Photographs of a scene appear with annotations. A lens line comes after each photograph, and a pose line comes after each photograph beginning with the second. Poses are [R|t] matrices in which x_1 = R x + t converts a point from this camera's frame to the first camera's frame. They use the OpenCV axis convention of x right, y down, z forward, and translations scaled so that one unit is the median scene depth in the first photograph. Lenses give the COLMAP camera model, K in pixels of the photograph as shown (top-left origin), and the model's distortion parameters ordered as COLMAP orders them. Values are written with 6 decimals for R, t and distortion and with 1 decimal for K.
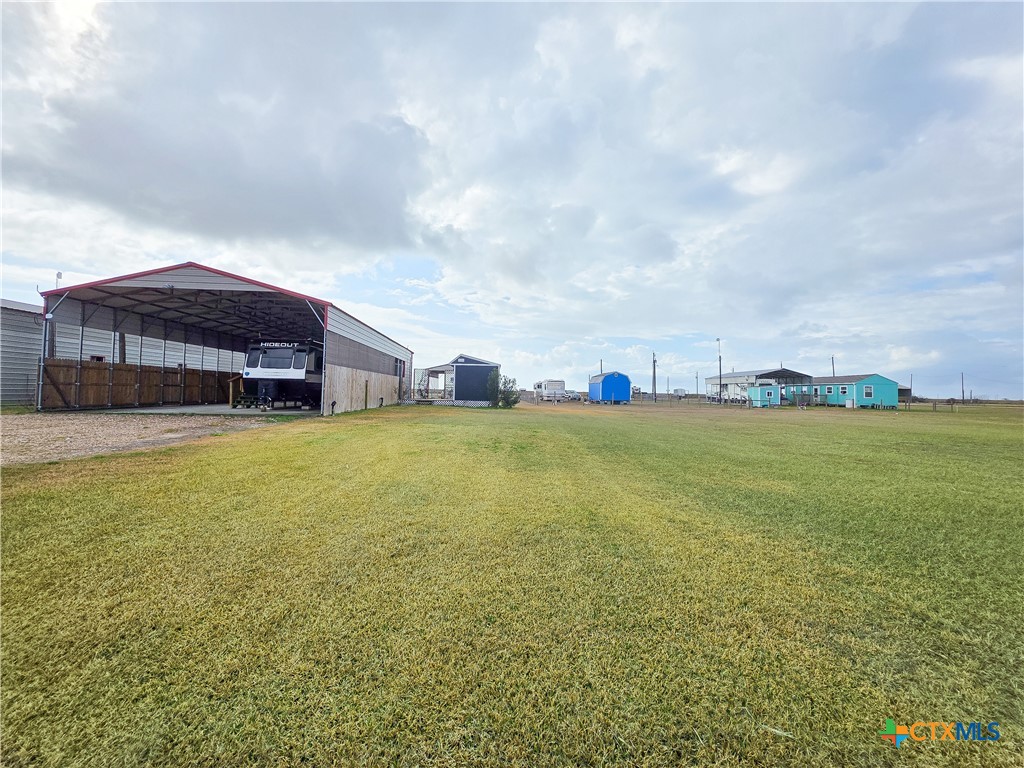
lens RADIAL K [[414.4, 0, 514.0], [0, 414.4, 379.7], [0, 0, 1]] dist [-0.000170, 0.000053]
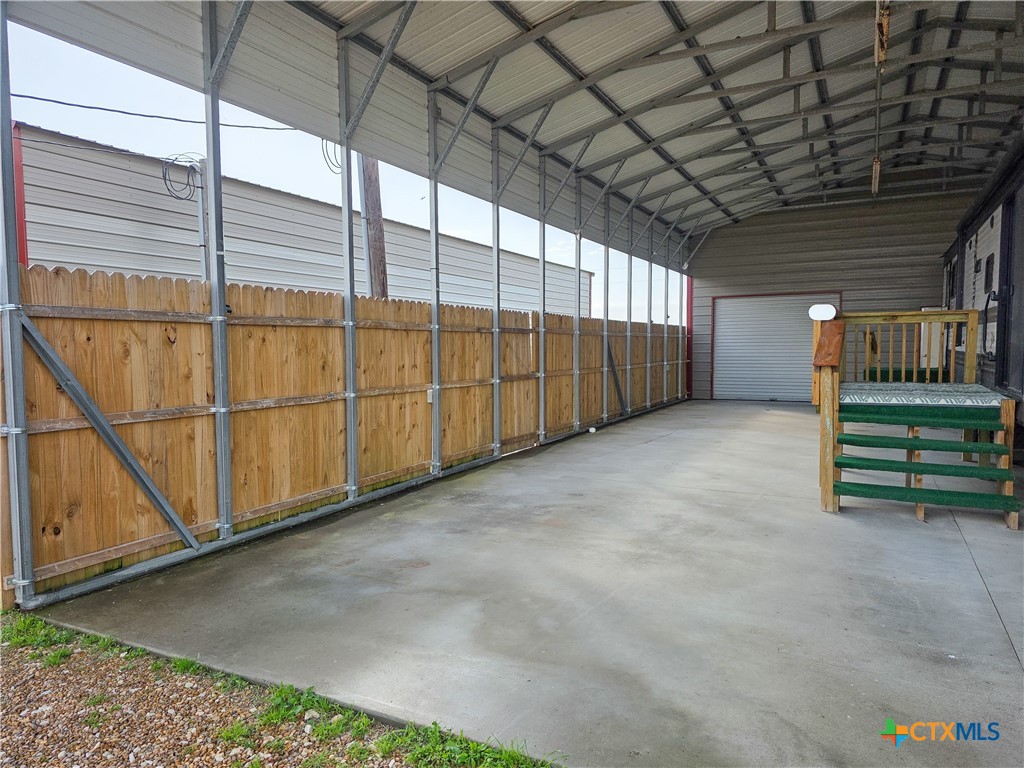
lens RADIAL K [[685.9, 0, 505.3], [0, 685.9, 391.2], [0, 0, 1]] dist [0.051293, -0.041394]
pose [[0.845950, 0.009394, -0.533180, -0.558279], [0.040262, 0.995866, 0.081427, -0.013849], [0.531740, -0.090350, 0.842074, 0.580380]]
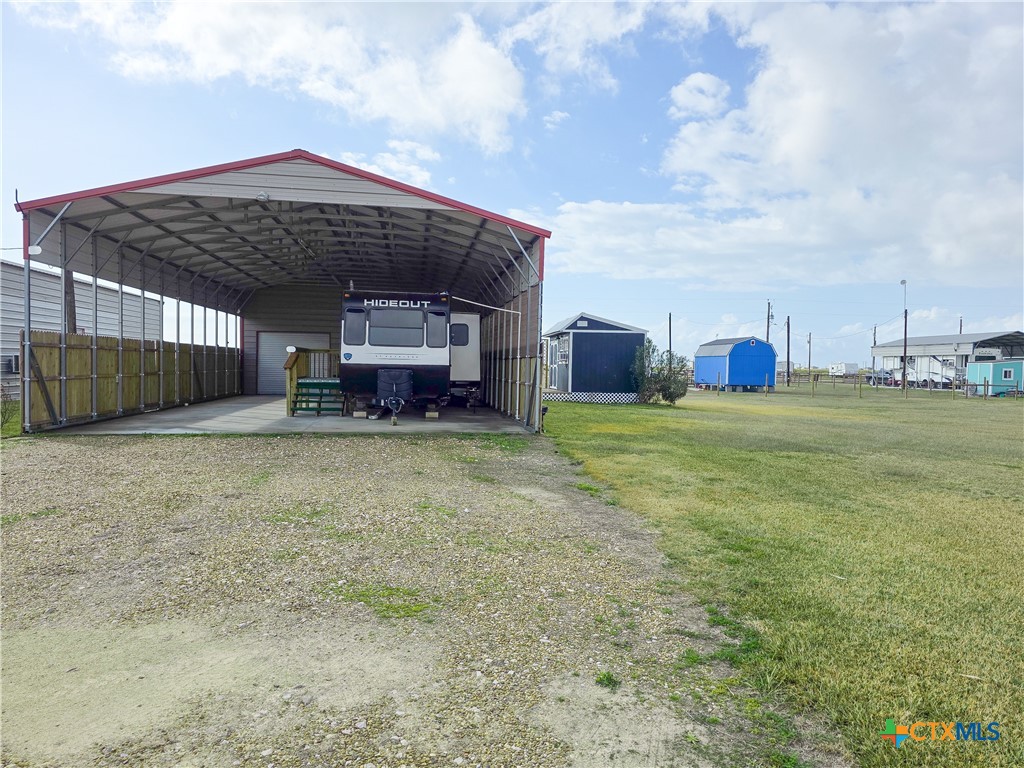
lens RADIAL K [[685.9, 0, 505.3], [0, 685.9, 391.2], [0, 0, 1]] dist [0.051293, -0.041394]
pose [[0.998340, -0.004221, 0.057440, -0.387430], [0.000223, 0.997587, 0.069420, -0.025333], [-0.057594, -0.069292, 0.995932, 0.055246]]
